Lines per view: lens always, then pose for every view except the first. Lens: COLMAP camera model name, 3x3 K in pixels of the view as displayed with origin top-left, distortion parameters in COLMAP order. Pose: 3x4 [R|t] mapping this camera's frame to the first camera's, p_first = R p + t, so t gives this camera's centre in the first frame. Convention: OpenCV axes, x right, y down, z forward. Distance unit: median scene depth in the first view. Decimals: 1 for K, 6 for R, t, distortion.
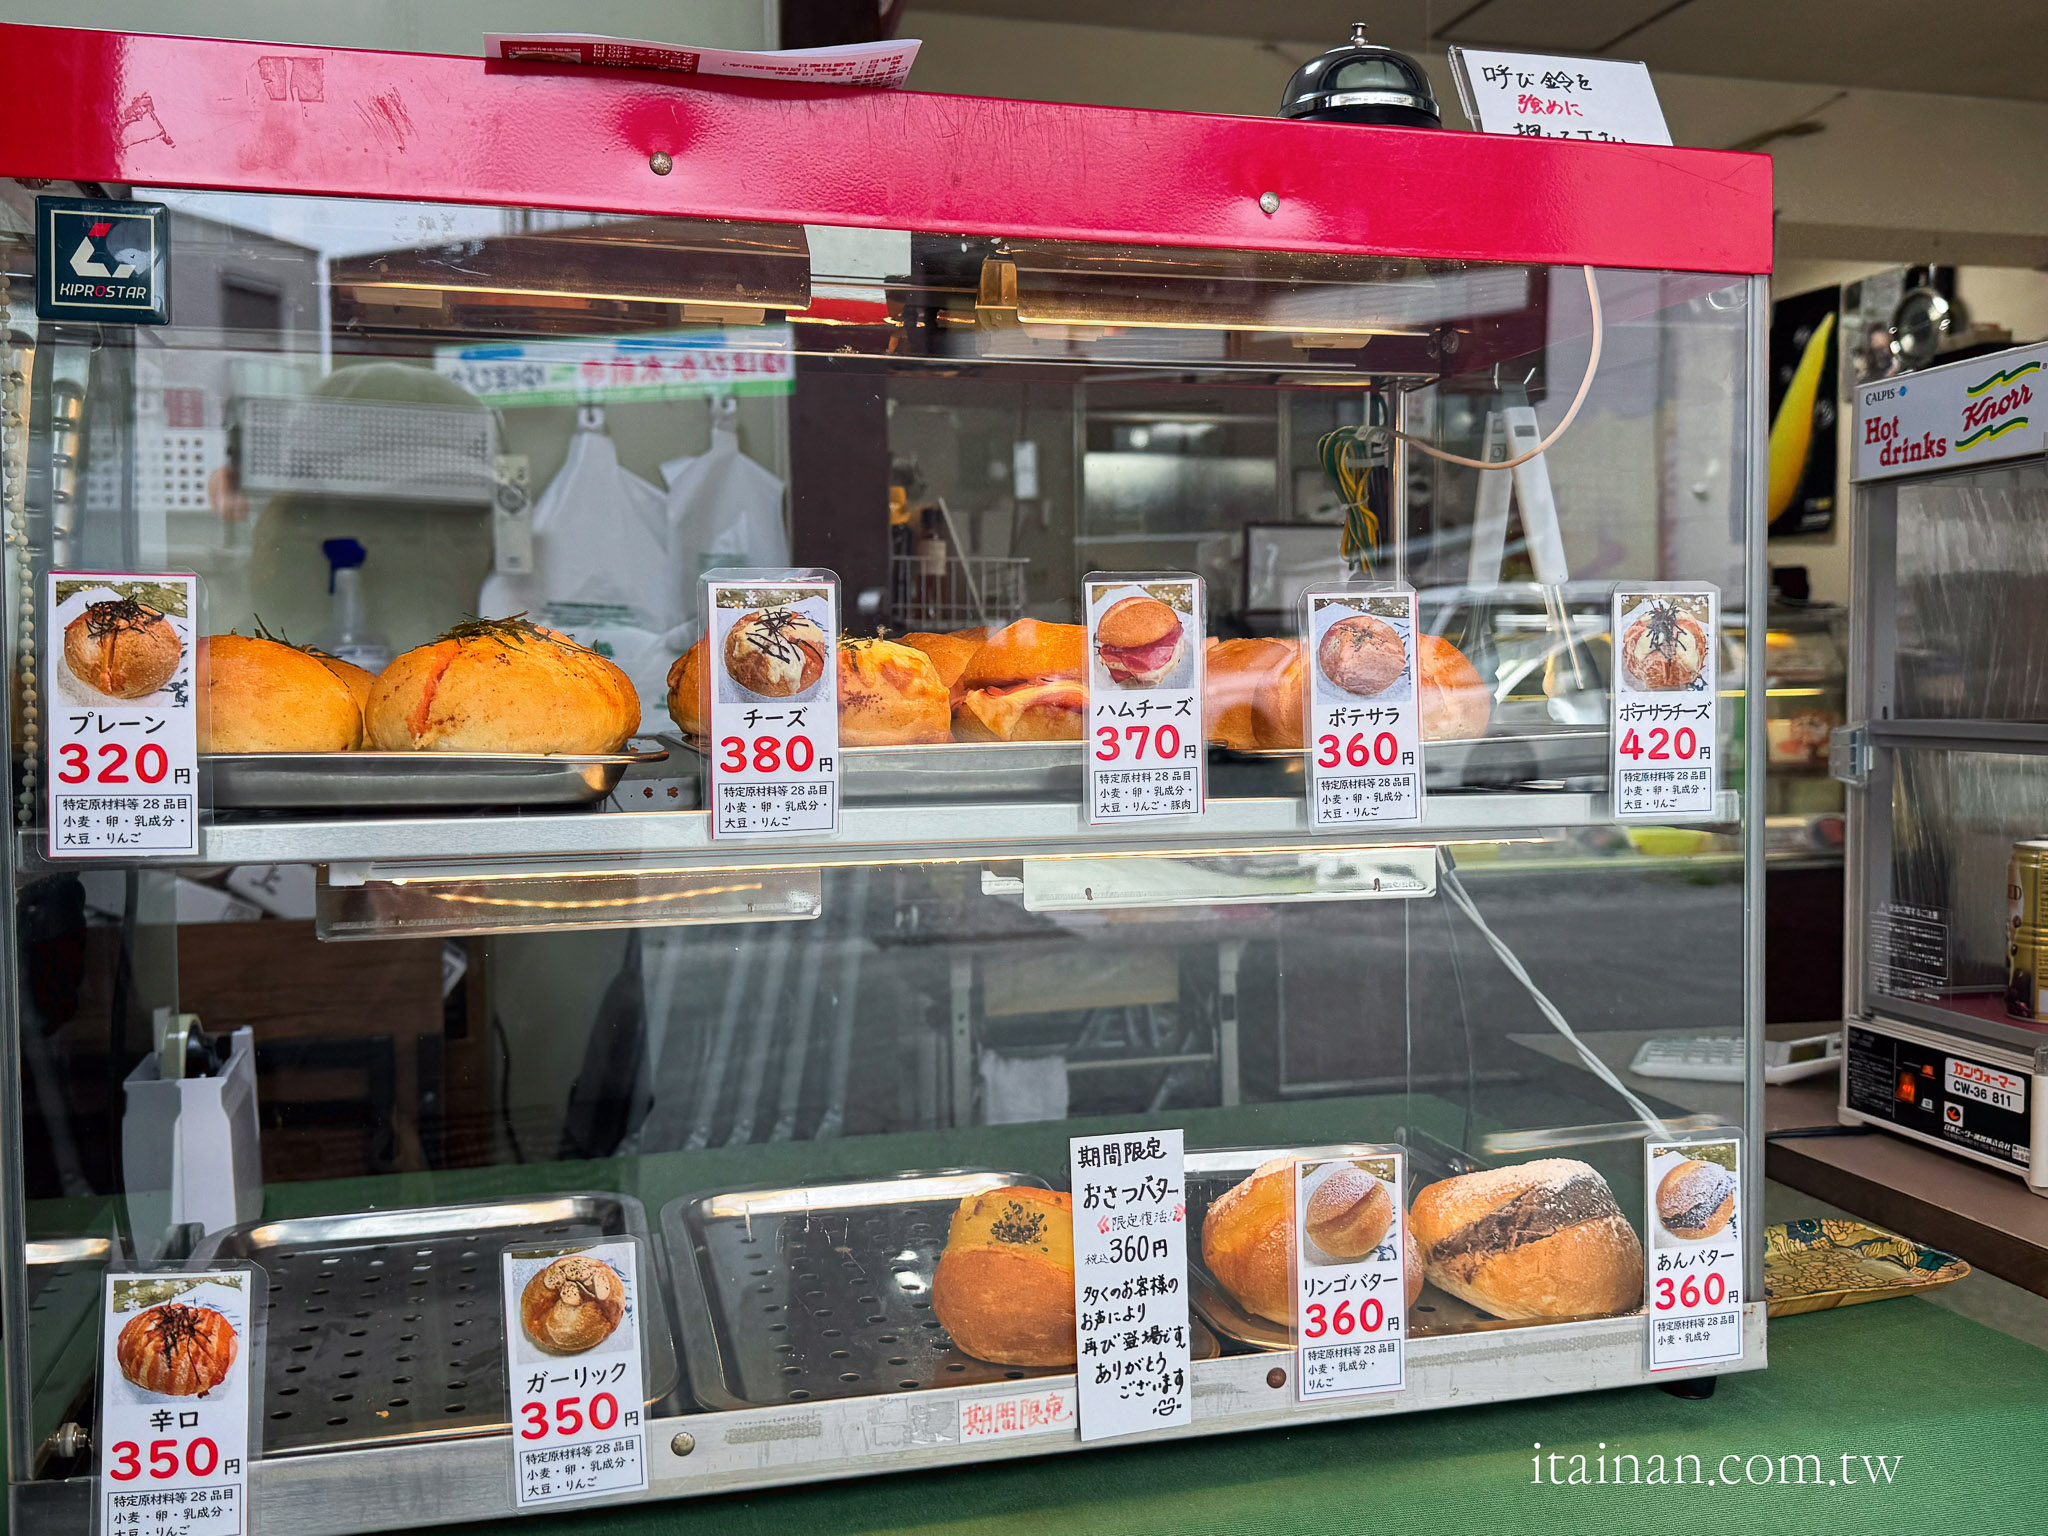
lens RADIAL K [[1857.3, 0, 1024.0], [0, 1857.3, 768.0], [0, 0, 1]] dist [0.013978, 0.007325]
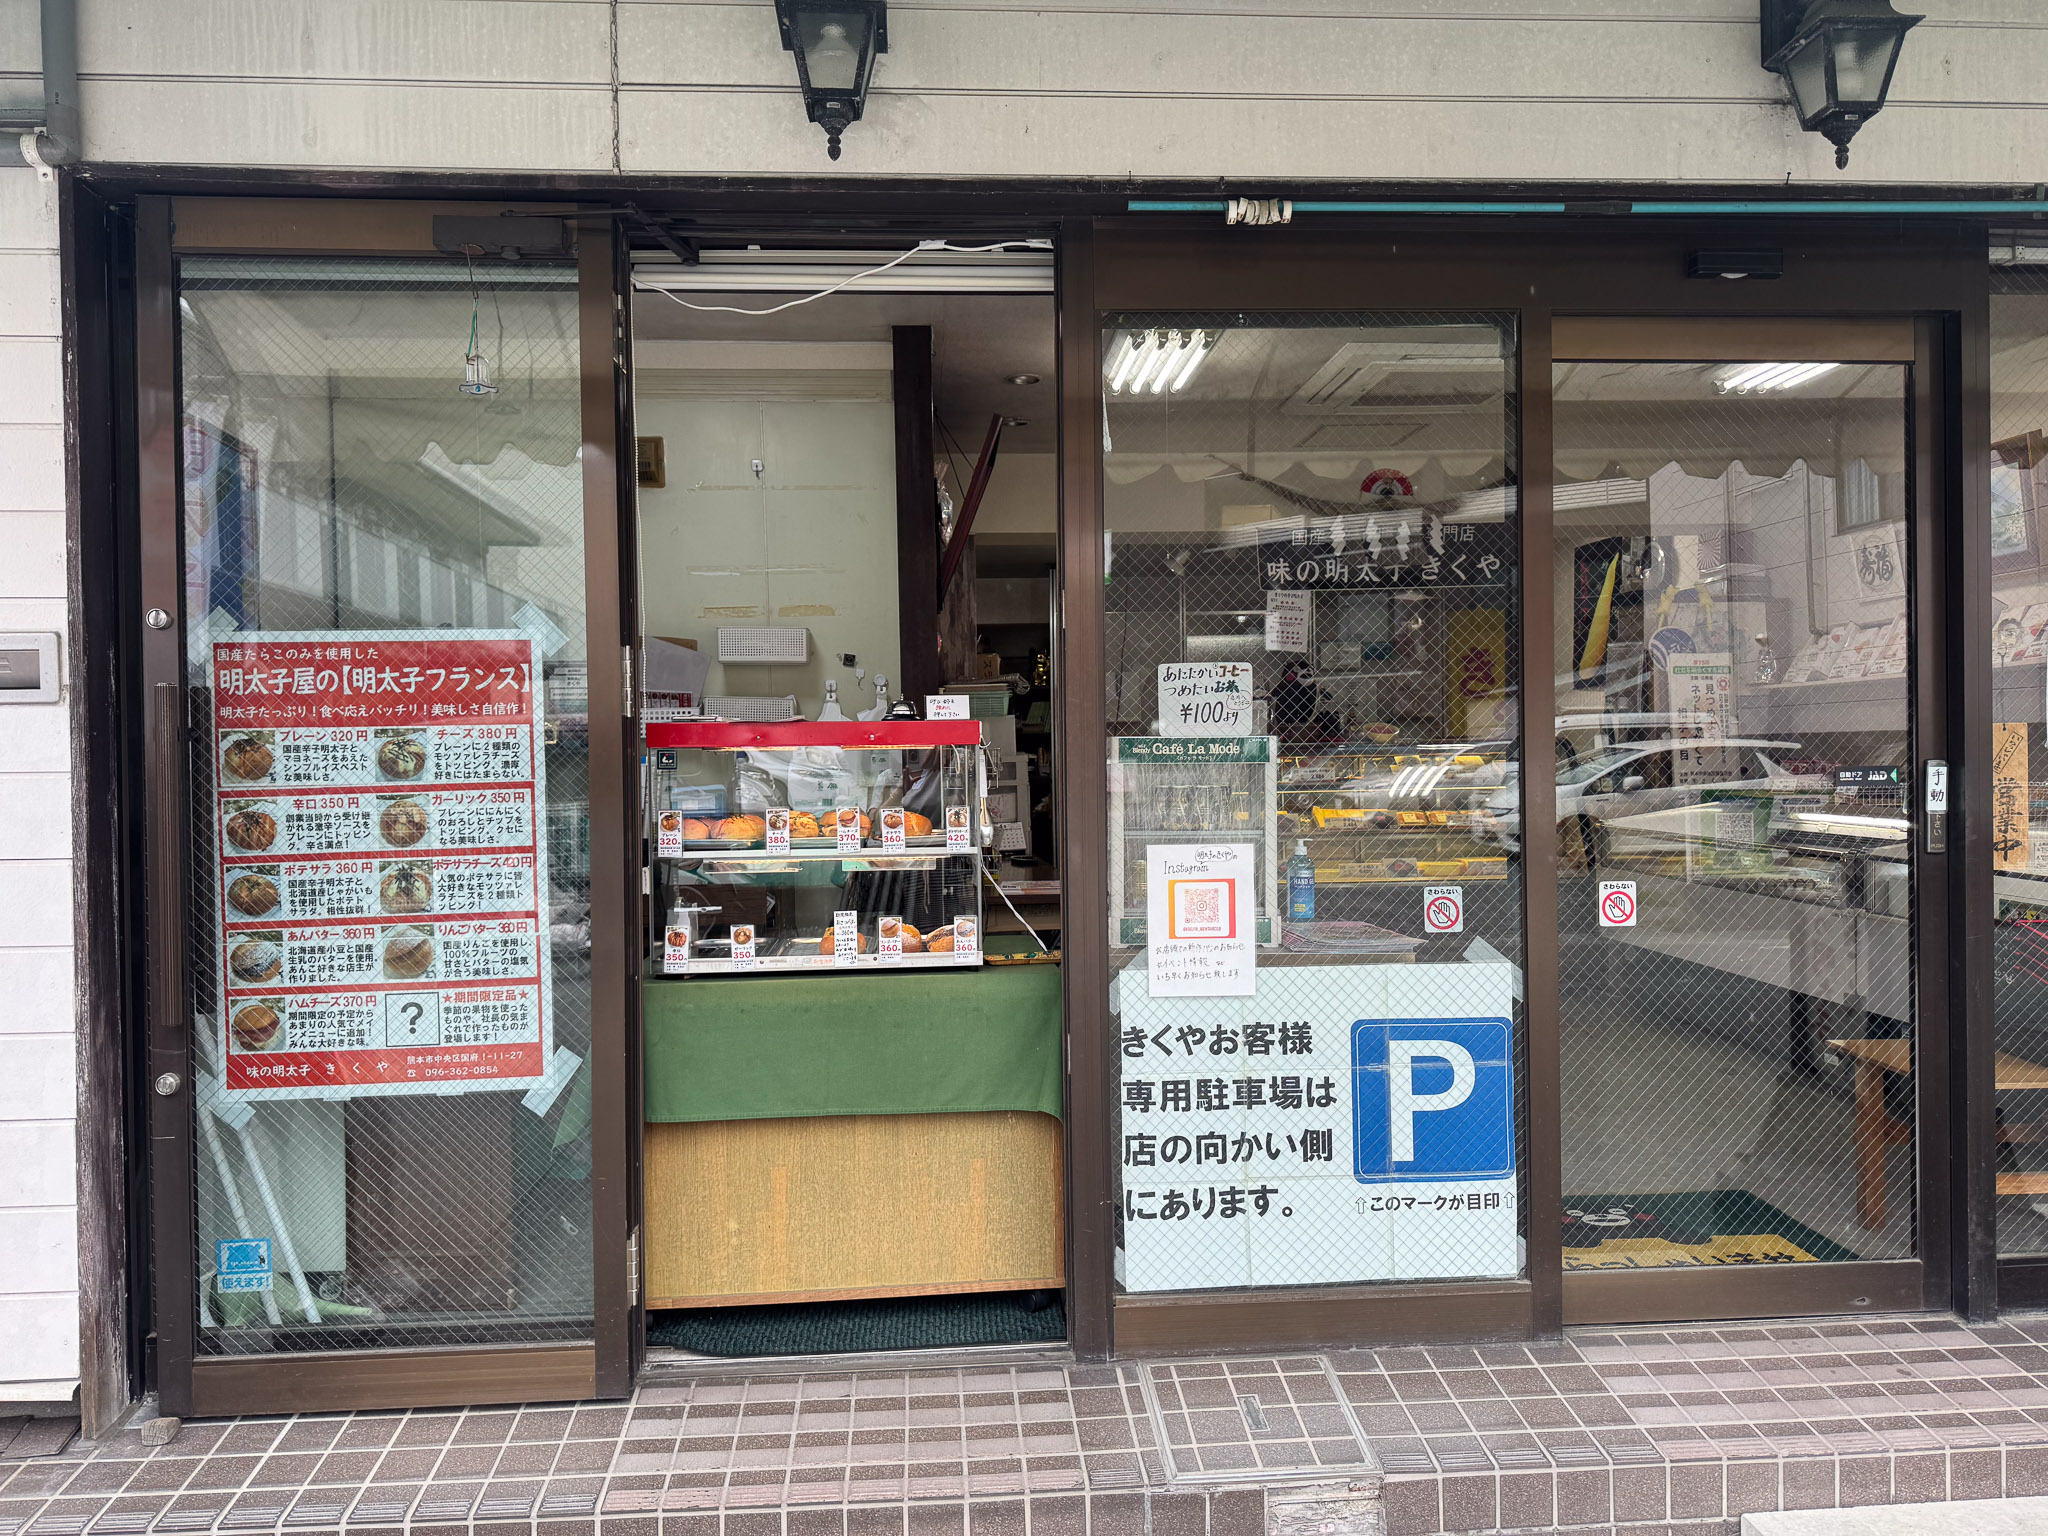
lens RADIAL K [[1421.3, 0, 1025.9], [0, 1421.3, 776.1], [0, 0, 1]] dist [0.170848, -0.363570]
pose [[0.985780, -0.000282, -0.168038, 1.246817], [-0.005123, 0.999483, -0.031735, -0.062117], [0.167960, 0.032145, 0.985270, -2.945120]]
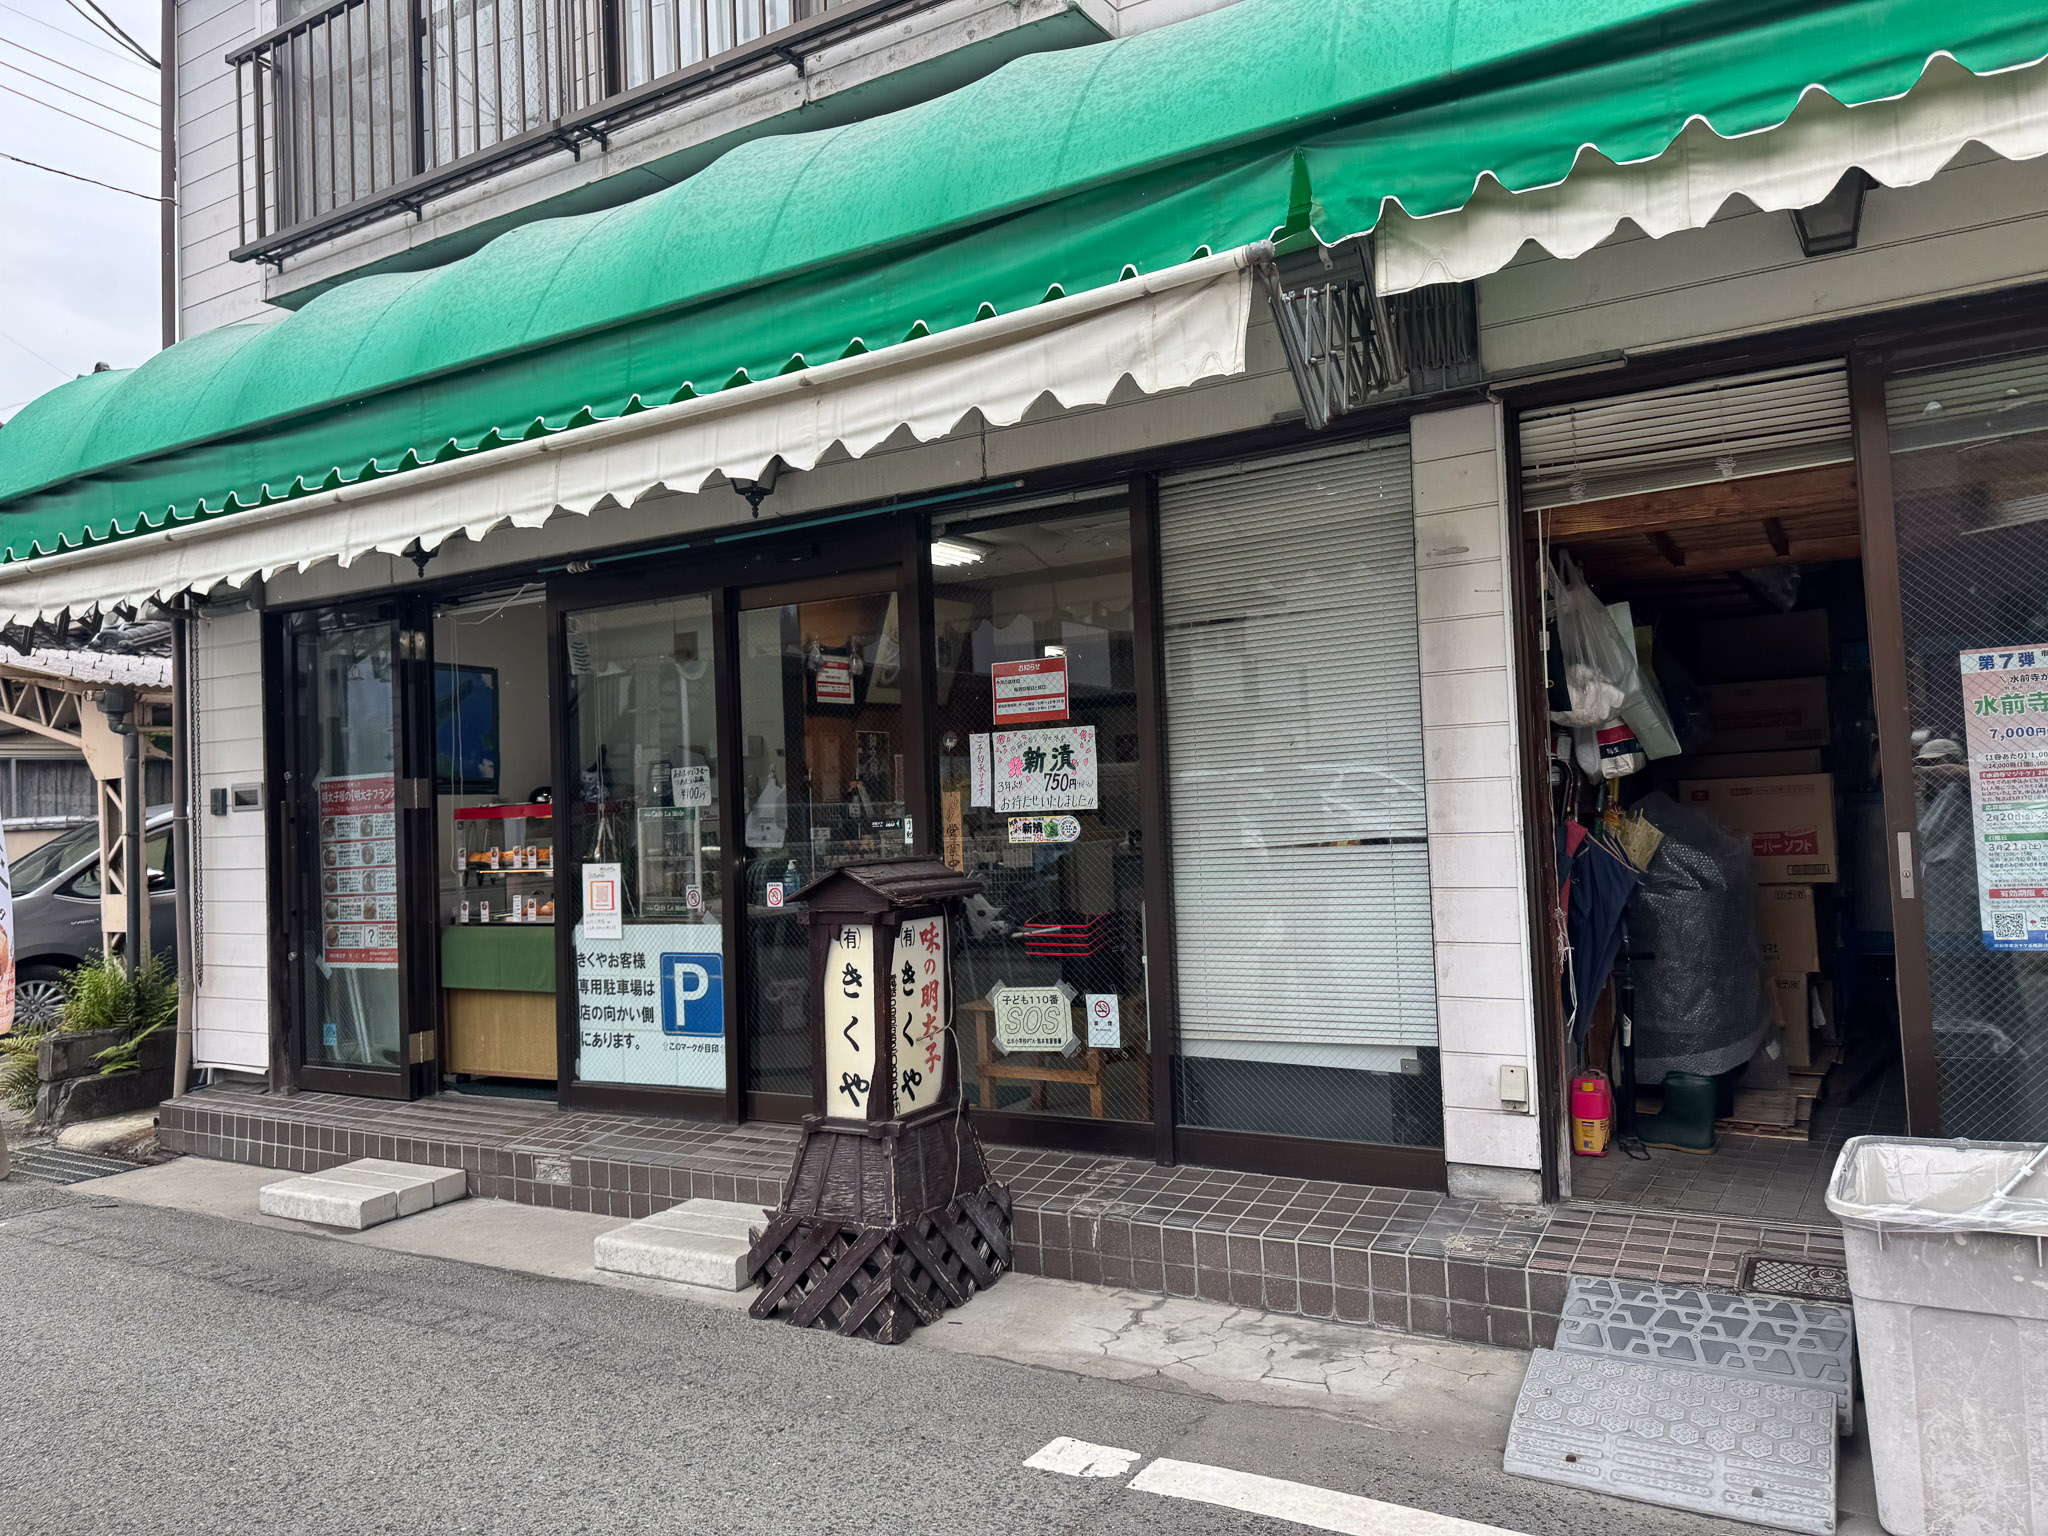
lens RADIAL K [[1421.3, 0, 1025.9], [0, 1421.3, 776.1], [0, 0, 1]] dist [0.170848, -0.363570]
pose [[0.719094, -0.034074, -0.694077, 8.388479], [0.001766, 0.998884, -0.047208, -0.105736], [0.694911, 0.032721, 0.718351, -3.135741]]
